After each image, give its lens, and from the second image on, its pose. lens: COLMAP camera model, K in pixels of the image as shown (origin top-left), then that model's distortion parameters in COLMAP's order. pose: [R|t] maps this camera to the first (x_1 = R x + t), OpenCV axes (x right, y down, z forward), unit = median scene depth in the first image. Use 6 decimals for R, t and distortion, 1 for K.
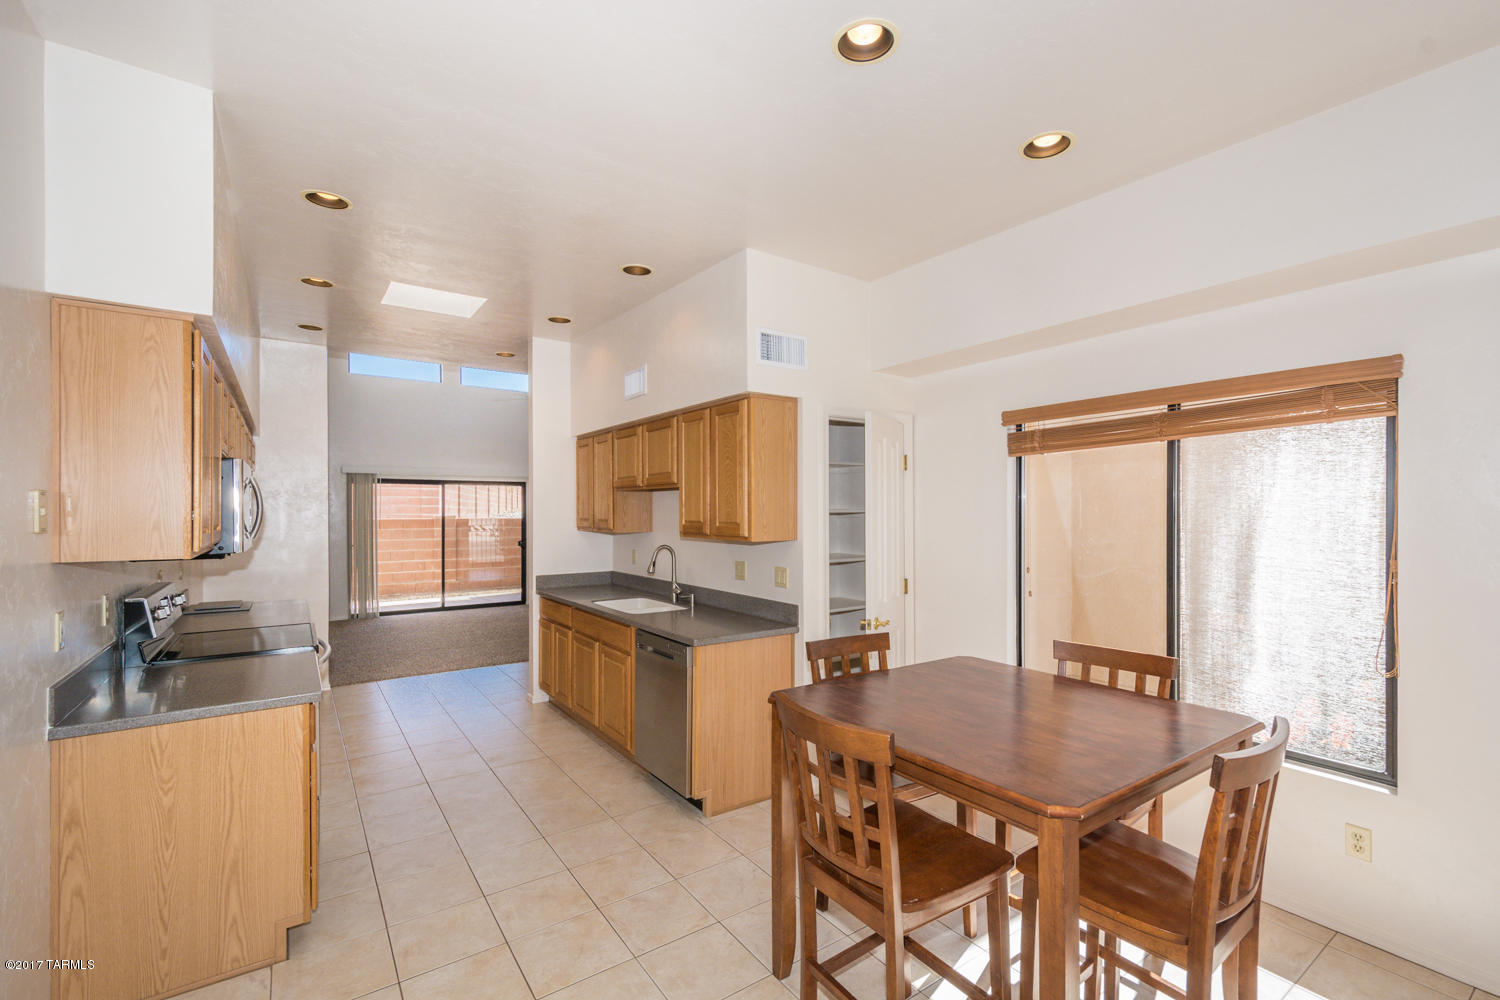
lens RADIAL K [[658.6, 0, 770.1], [0, 658.6, 513.7], [0, 0, 1]] dist [0.009163, -0.003542]
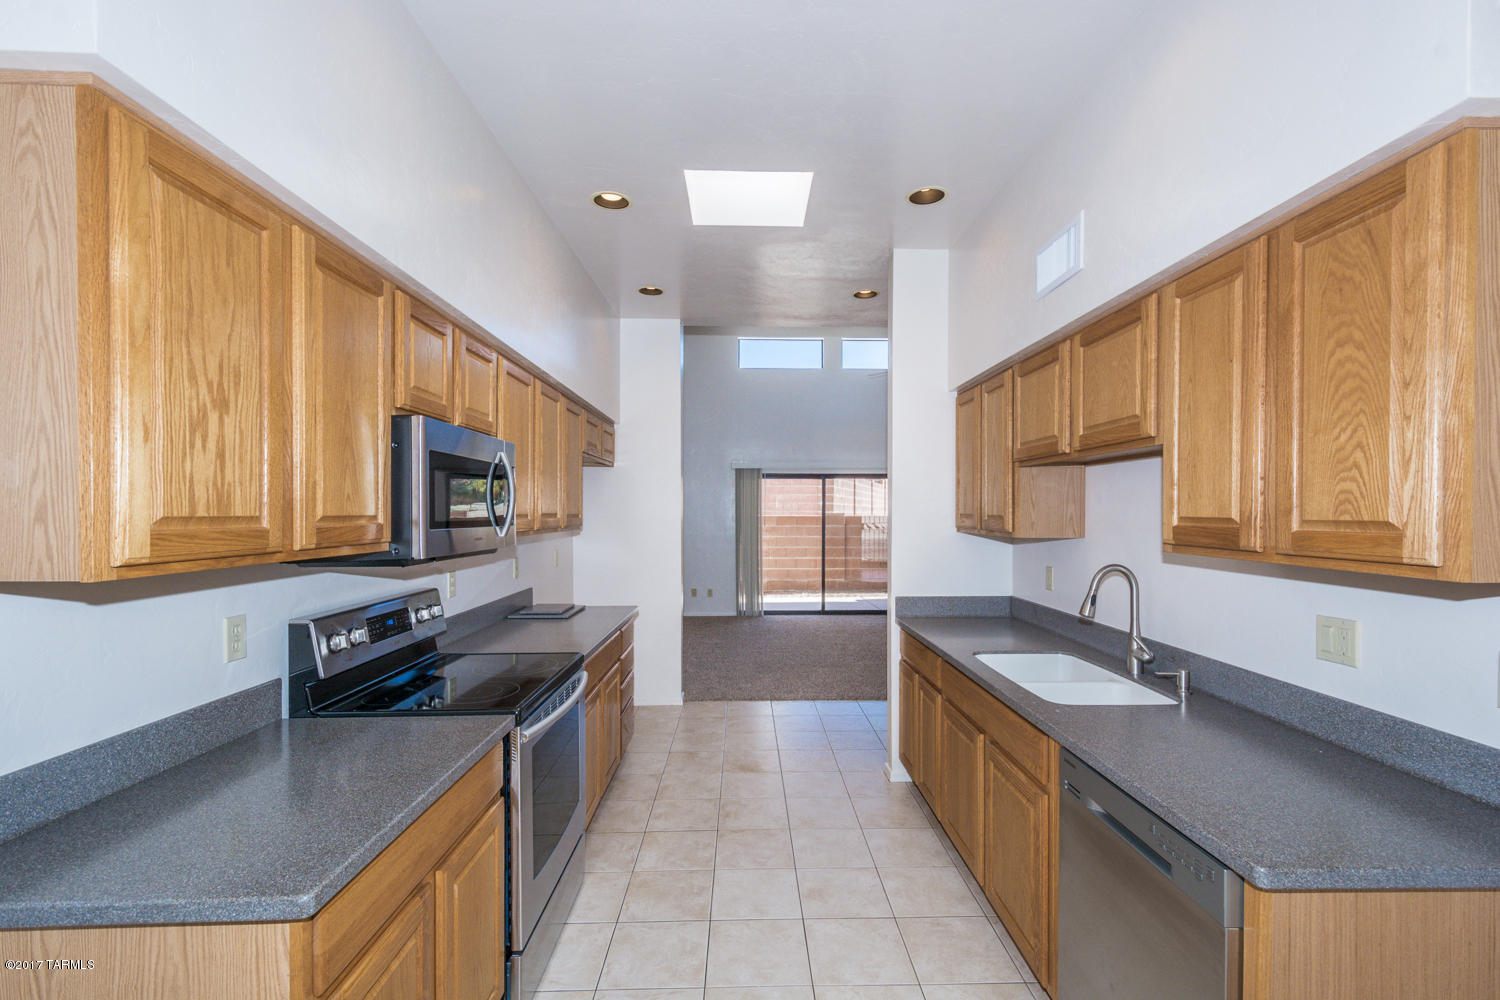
lens RADIAL K [[658.6, 0, 755.4], [0, 658.6, 517.4], [0, 0, 1]] dist [0.009163, -0.003542]
pose [[0.820504, 0.008246, -0.571581, -0.095851], [-0.004069, 0.999955, 0.008585, 0.007039], [0.571626, -0.004718, 0.820501, 0.410123]]
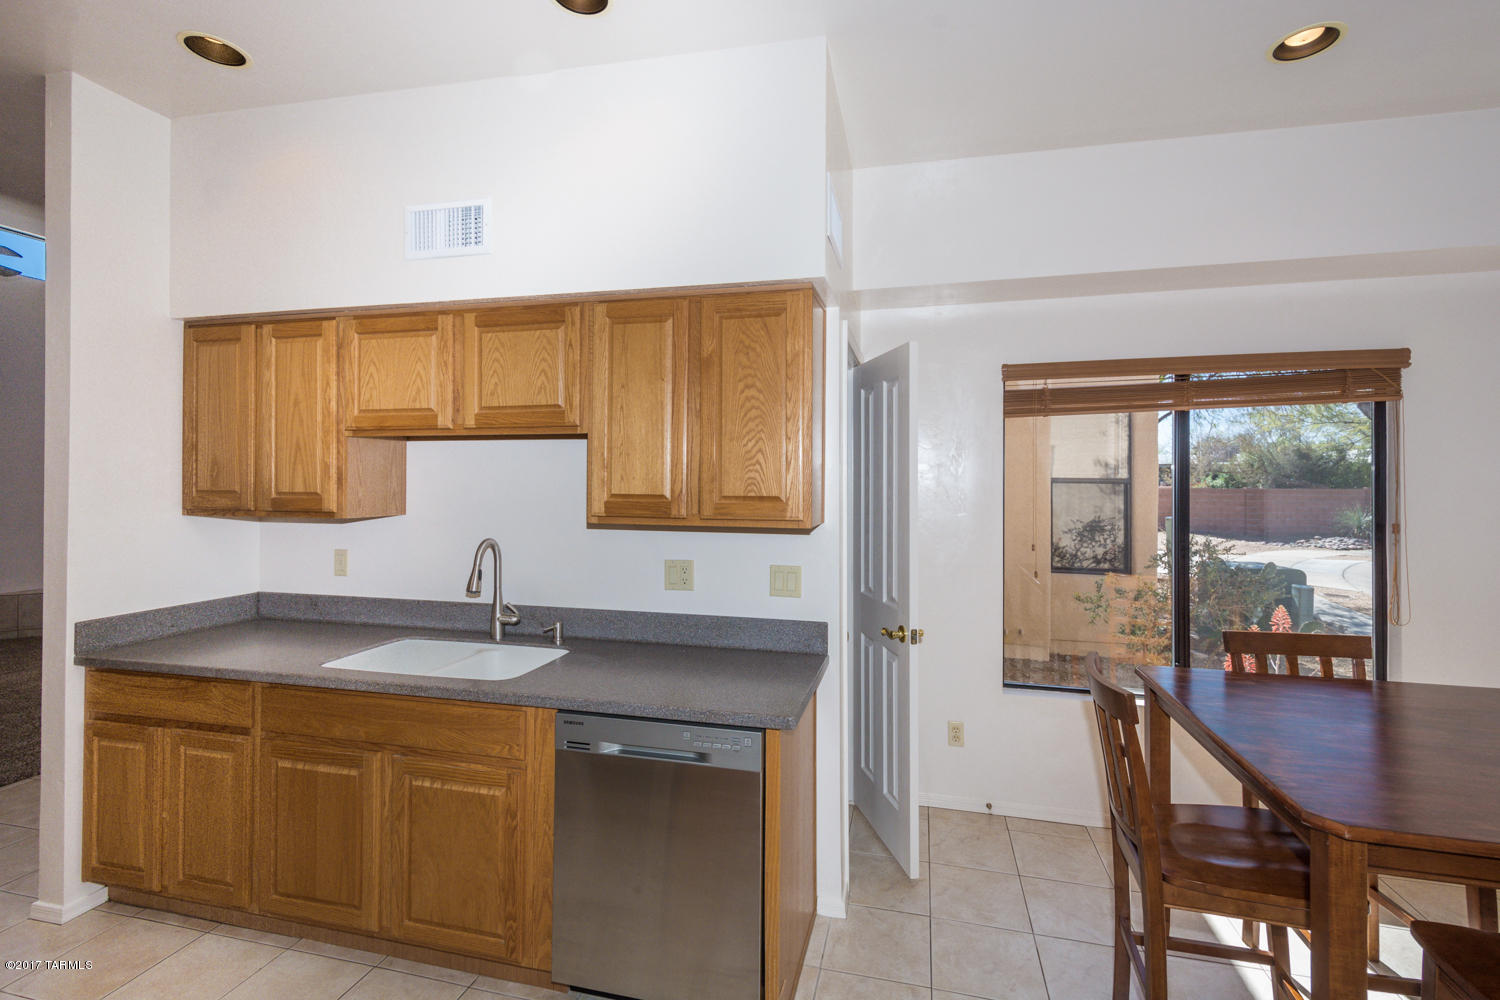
lens RADIAL K [[658.6, 0, 767.7], [0, 658.6, 479.2], [0, 0, 1]] dist [0.009163, -0.003542]
pose [[0.759295, 0.007893, 0.650699, -0.341744], [-0.003407, 0.999961, -0.008155, 0.001749], [-0.650738, 0.003975, 0.759292, 0.431321]]
